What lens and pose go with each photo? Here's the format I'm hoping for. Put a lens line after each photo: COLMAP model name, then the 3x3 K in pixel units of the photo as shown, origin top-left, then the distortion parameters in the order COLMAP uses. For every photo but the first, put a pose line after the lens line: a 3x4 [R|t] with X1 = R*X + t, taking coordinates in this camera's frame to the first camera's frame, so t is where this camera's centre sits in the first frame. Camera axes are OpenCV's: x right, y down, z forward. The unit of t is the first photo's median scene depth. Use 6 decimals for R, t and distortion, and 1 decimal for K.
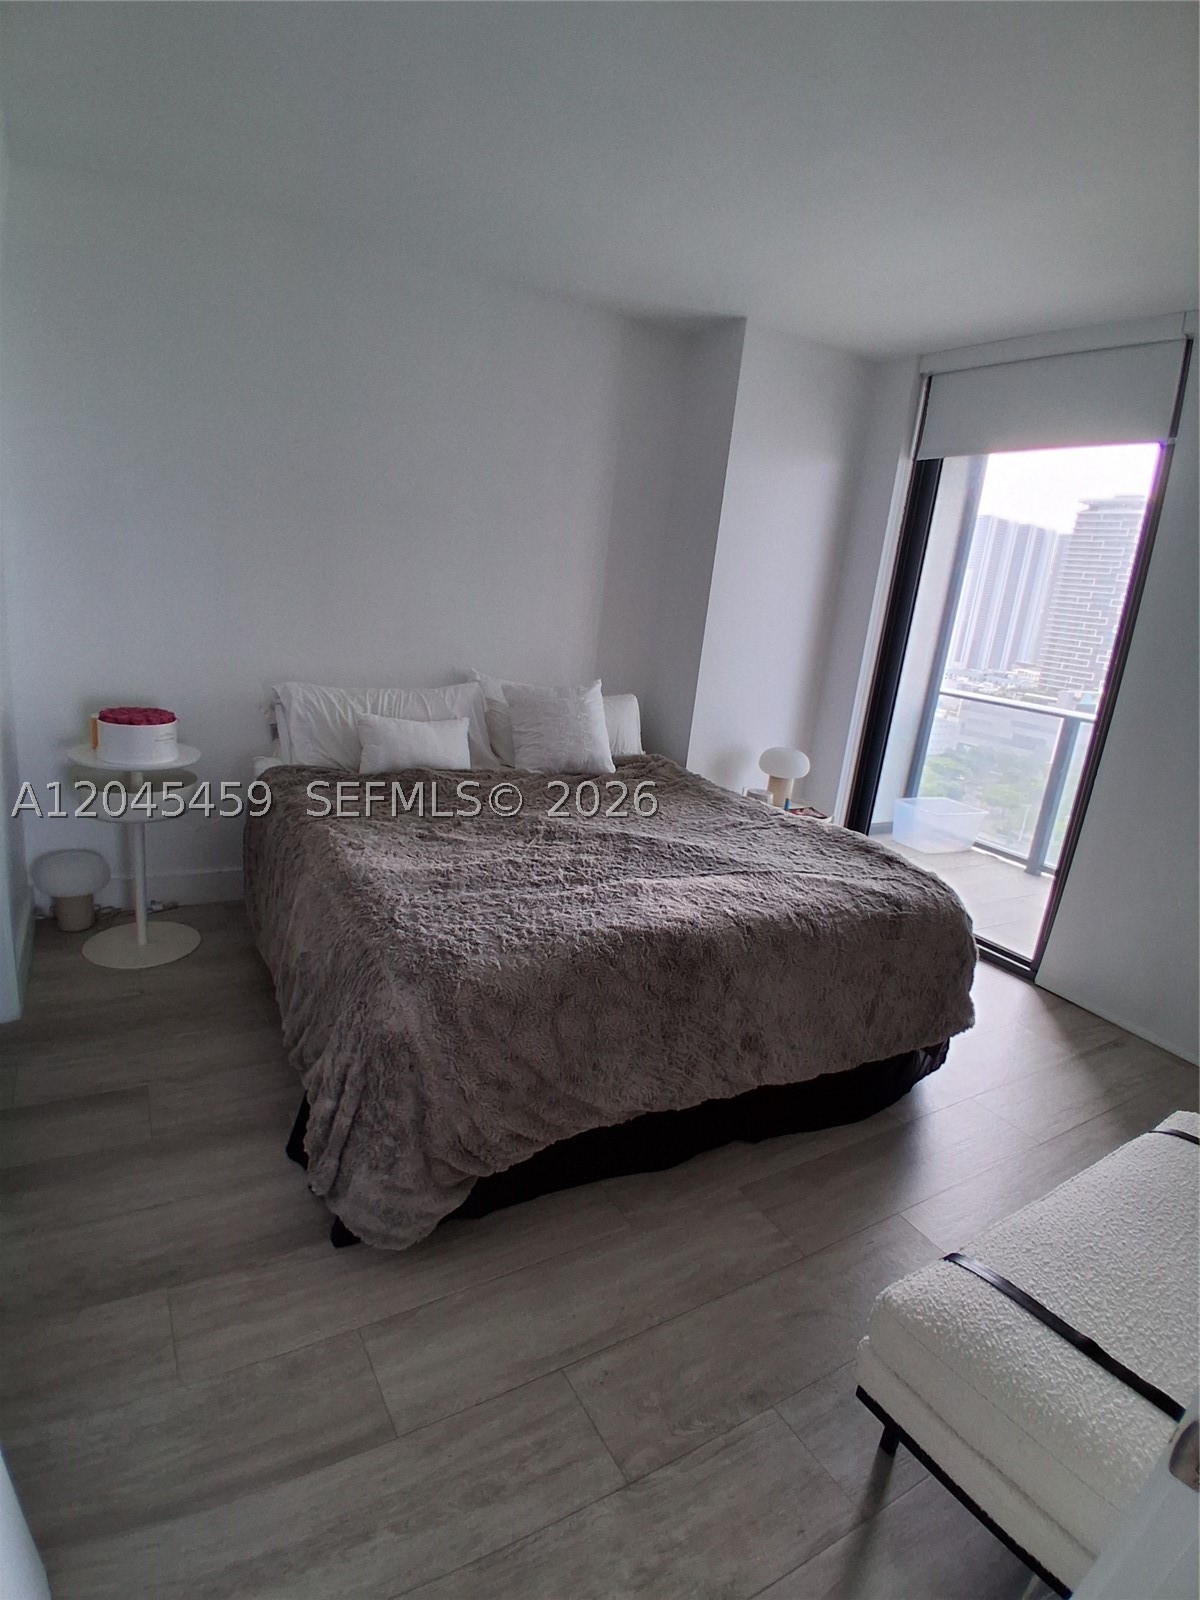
lens RADIAL K [[797.7, 0, 596.1], [0, 797.7, 797.3], [0, 0, 1]] dist [-0.043906, -0.006066]
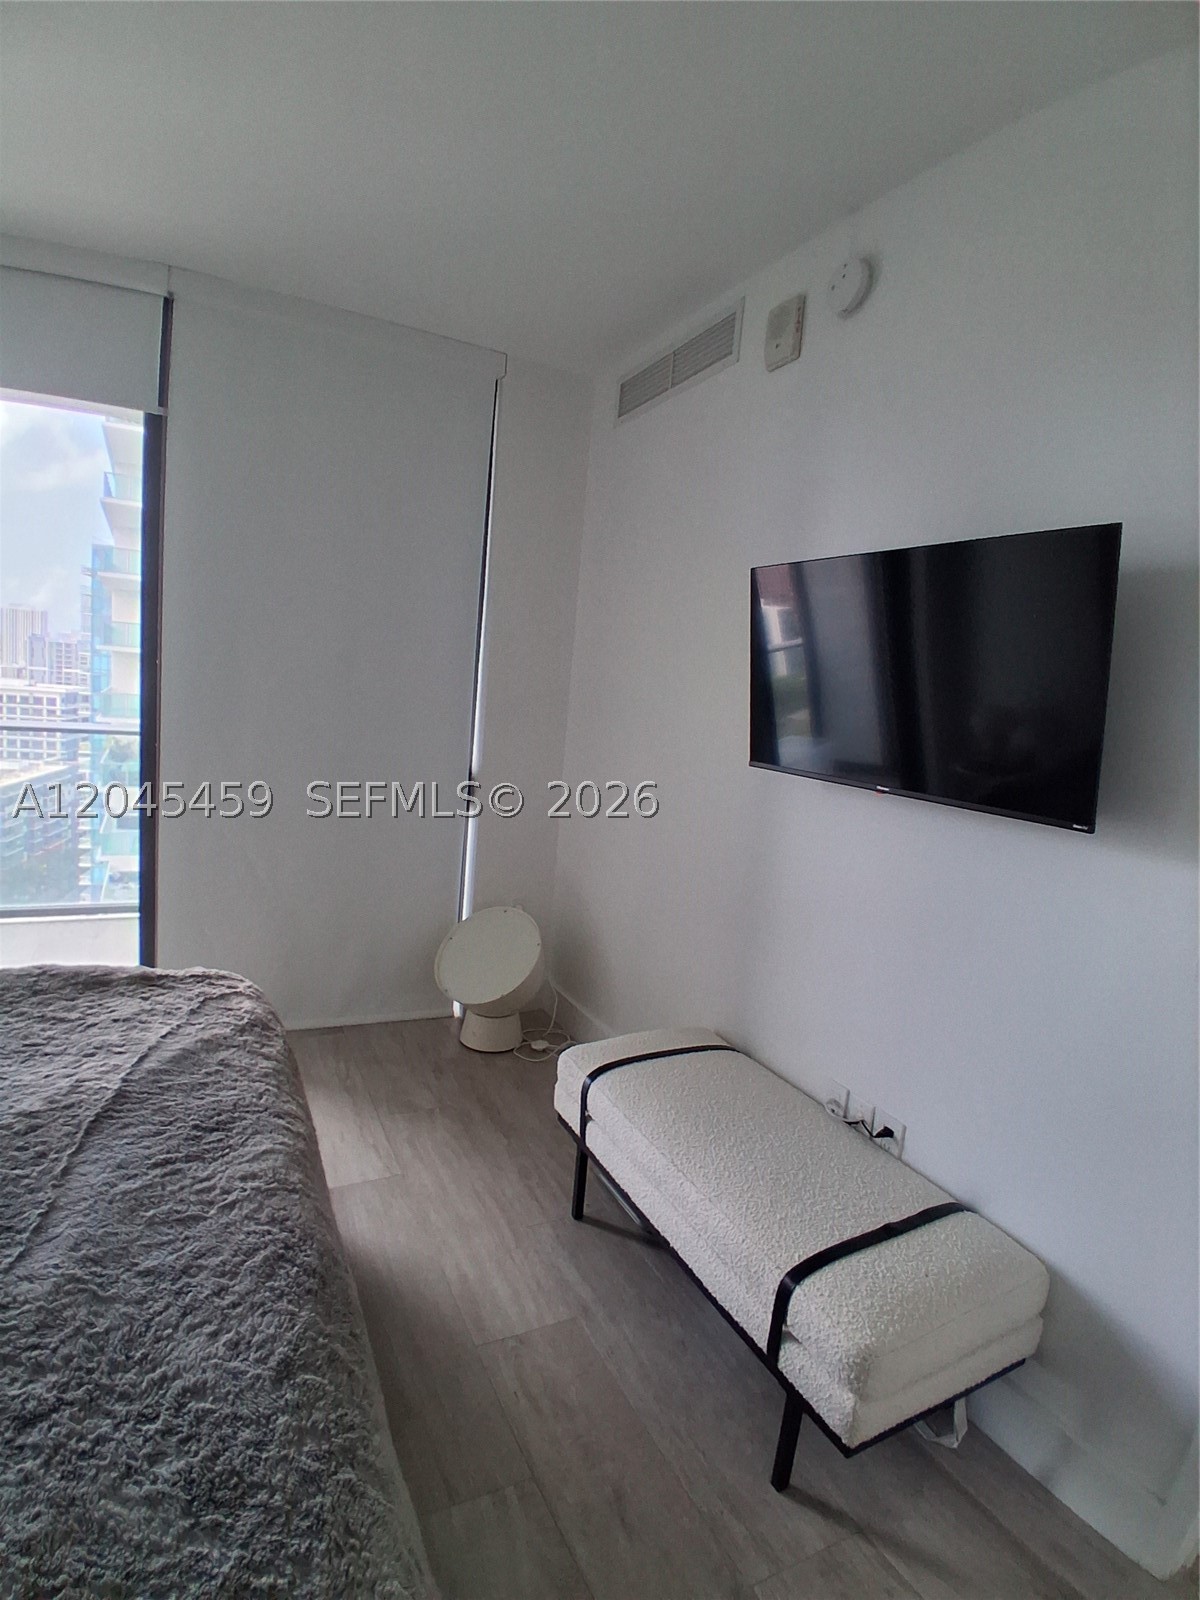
lens RADIAL K [[797.7, 0, 594.2], [0, 797.7, 805.0], [0, 0, 1]] dist [-0.043906, -0.006066]
pose [[0.111058, -0.245141, 0.963105, -0.222057], [0.192600, 0.956036, 0.221133, -0.153740], [-0.974973, 0.160936, 0.153389, 0.536335]]
